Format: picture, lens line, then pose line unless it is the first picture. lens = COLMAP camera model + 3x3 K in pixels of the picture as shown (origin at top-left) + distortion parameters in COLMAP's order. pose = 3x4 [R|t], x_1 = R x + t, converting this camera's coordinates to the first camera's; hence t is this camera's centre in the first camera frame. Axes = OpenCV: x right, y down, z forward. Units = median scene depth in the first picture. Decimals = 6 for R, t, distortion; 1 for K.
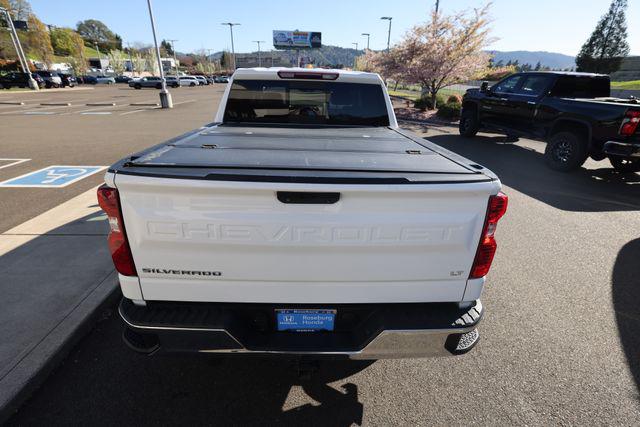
lens RADIAL K [[306.6, 0, 316.7], [0, 306.6, 212.6], [0, 0, 1]] dist [-0.036499, 0.020879]
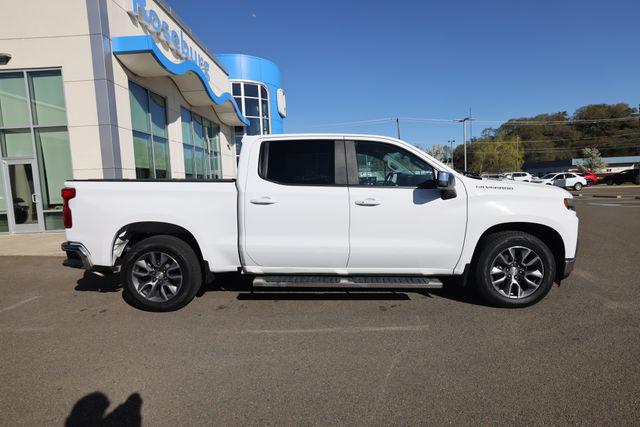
lens RADIAL K [[315.9, 0, 317.5], [0, 315.9, 213.7], [0, 0, 1]] dist [-0.035056, 0.022586]
pose [[-0.049641, 0.087766, -0.994903, 0.115166], [-0.382603, 0.918473, 0.100114, -0.034223], [0.922578, 0.385623, -0.012014, 0.114116]]
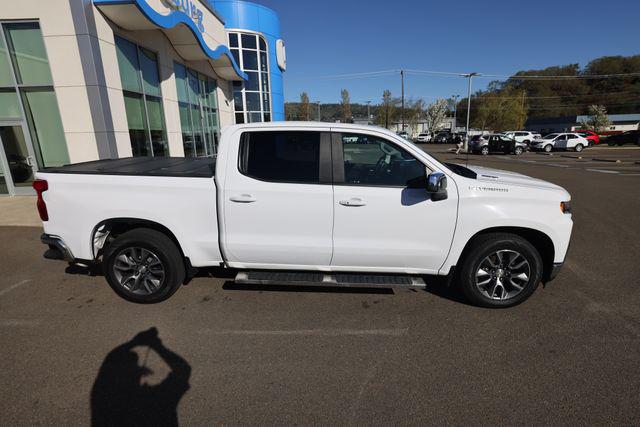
lens RADIAL K [[306.6, 0, 316.7], [0, 306.6, 212.6], [0, 0, 1]] dist [-0.036499, 0.020879]
pose [[-0.058136, 0.235151, -0.970219, 0.106291], [-0.396187, 0.886619, 0.238629, -0.047119], [0.916328, 0.398260, 0.041619, 0.113691]]
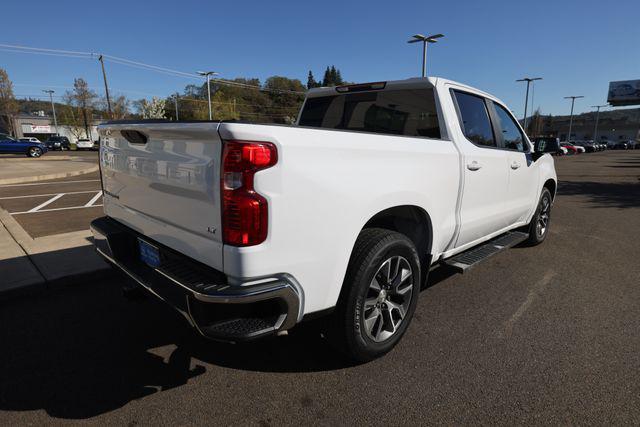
lens RADIAL K [[360.4, 0, 316.9], [0, 360.4, 214.1], [0, 0, 1]] dist [-0.026173, 0.031896]
pose [[0.695556, 0.135231, -0.705630, 0.059673], [-0.290474, 0.951211, -0.104031, 0.007240], [0.657135, 0.277326, 0.700902, 0.018353]]
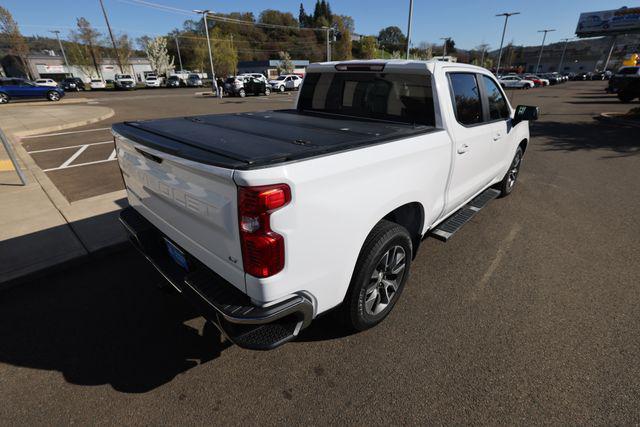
lens RADIAL K [[306.6, 0, 316.7], [0, 306.6, 212.6], [0, 0, 1]] dist [-0.036499, 0.020879]
pose [[0.711122, 0.273057, -0.647878, 0.052686], [-0.269153, 0.957031, 0.107926, -0.005390], [0.649509, 0.097630, 0.754060, 0.016992]]
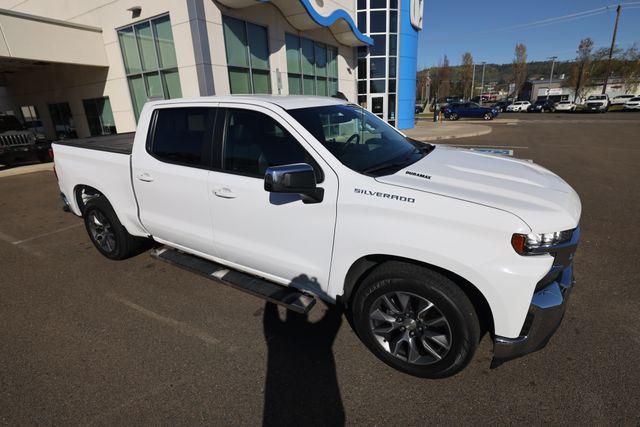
lens RADIAL K [[306.6, 0, 316.7], [0, 306.6, 212.6], [0, 0, 1]] dist [-0.036499, 0.020879]
pose [[-0.507425, 0.285972, -0.812859, 0.071851], [-0.328935, 0.807608, 0.489460, -0.071292], [0.796444, 0.515742, -0.315734, 0.166404]]
